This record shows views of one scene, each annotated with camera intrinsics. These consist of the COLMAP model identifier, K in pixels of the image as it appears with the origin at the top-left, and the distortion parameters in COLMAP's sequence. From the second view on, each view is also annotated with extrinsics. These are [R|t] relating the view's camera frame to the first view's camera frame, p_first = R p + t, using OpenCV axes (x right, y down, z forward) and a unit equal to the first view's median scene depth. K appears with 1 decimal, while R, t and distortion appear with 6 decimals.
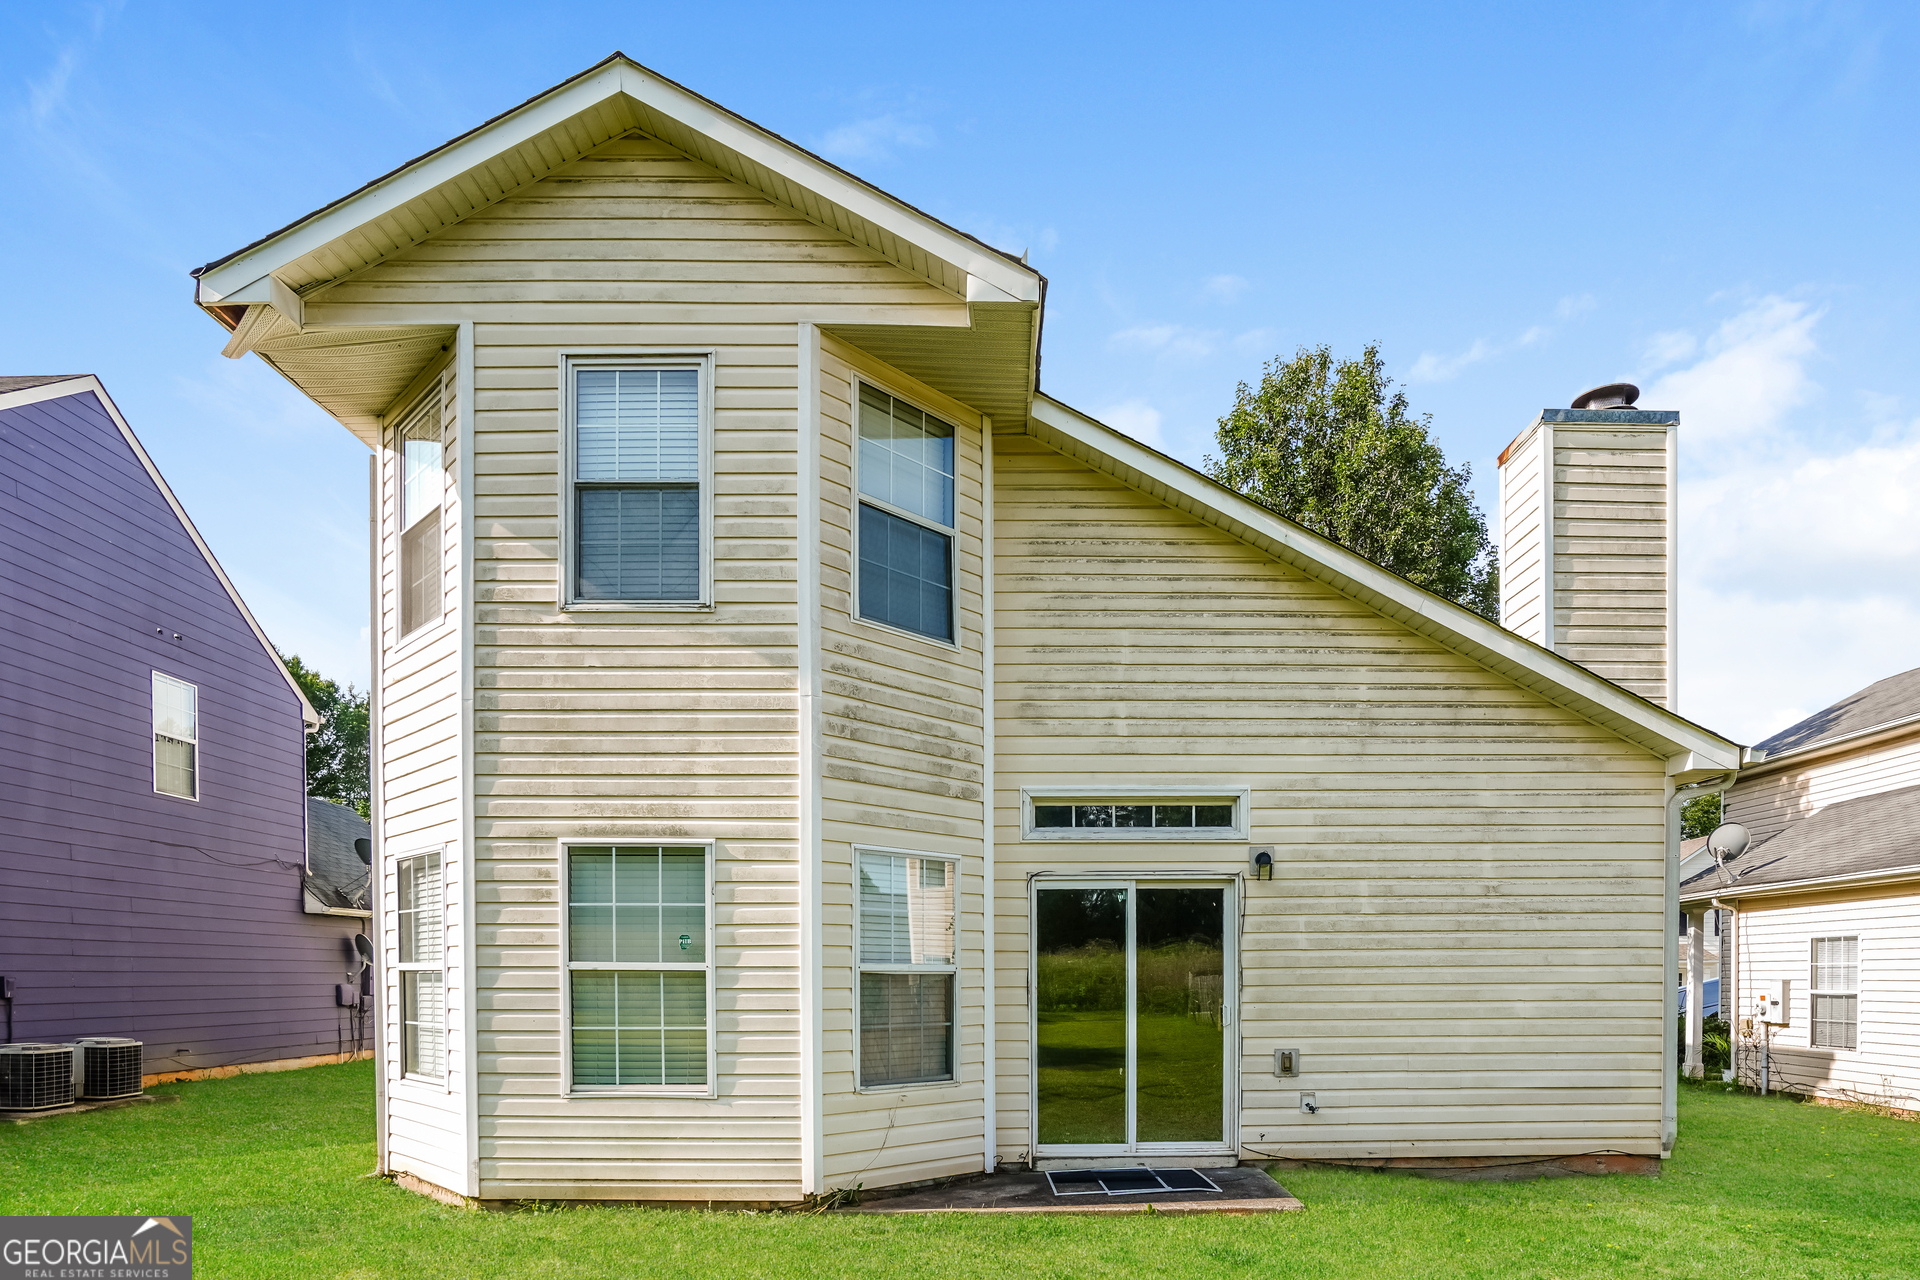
lens RADIAL K [[880.5, 0, 959.8], [0, 880.5, 751.9], [0, 0, 1]] dist [-0.010114, 0.000807]
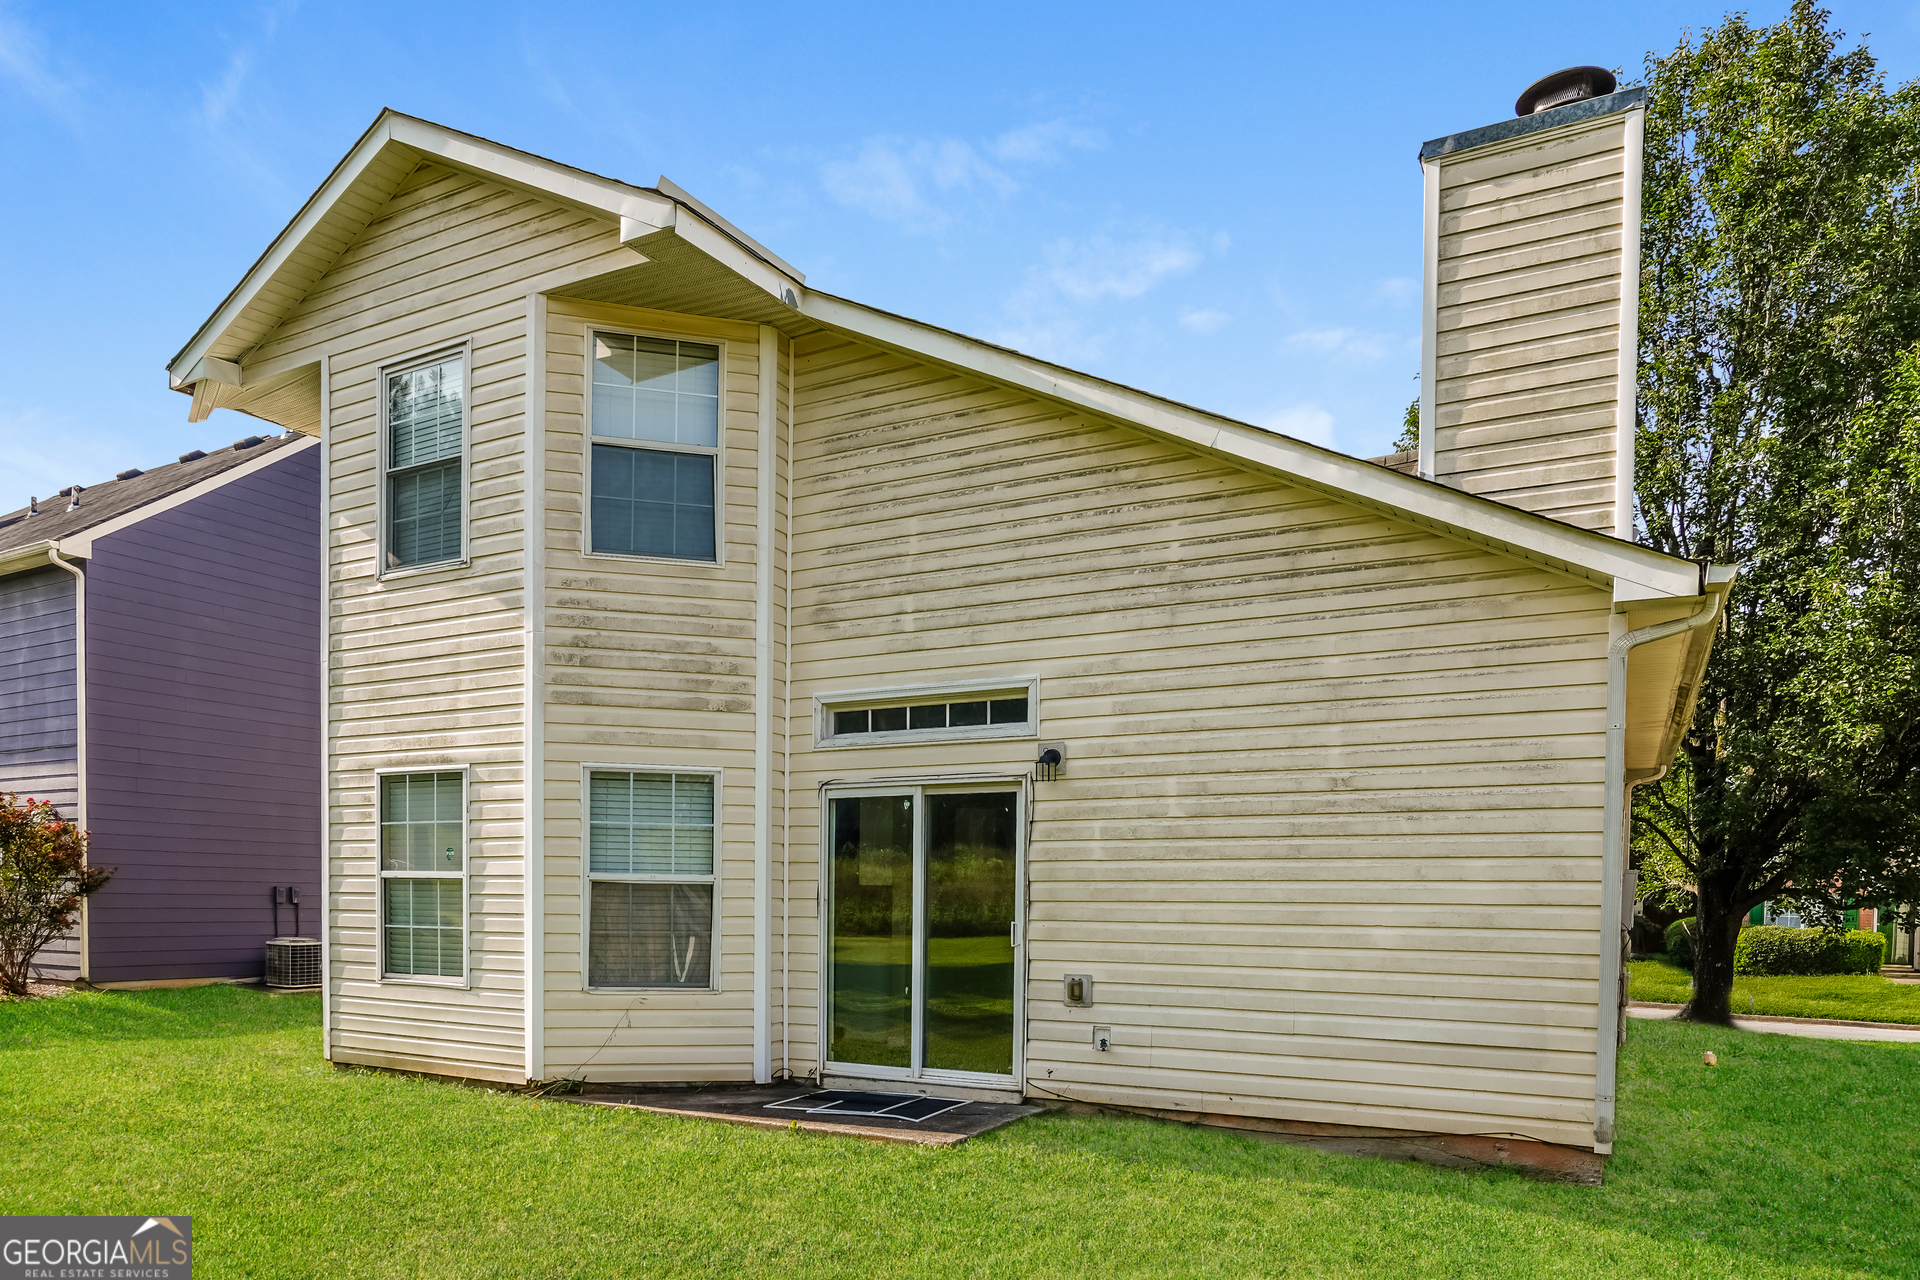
lens RADIAL K [[993.6, 0, 960.0], [0, 993.6, 640.0], [0, 0, 1]] dist [-0.003527, -0.001472]
pose [[0.910759, -0.092564, -0.402431, 0.693105], [0.090827, 0.995591, -0.023444, 0.021155], [0.402827, -0.015200, 0.915150, 0.059158]]
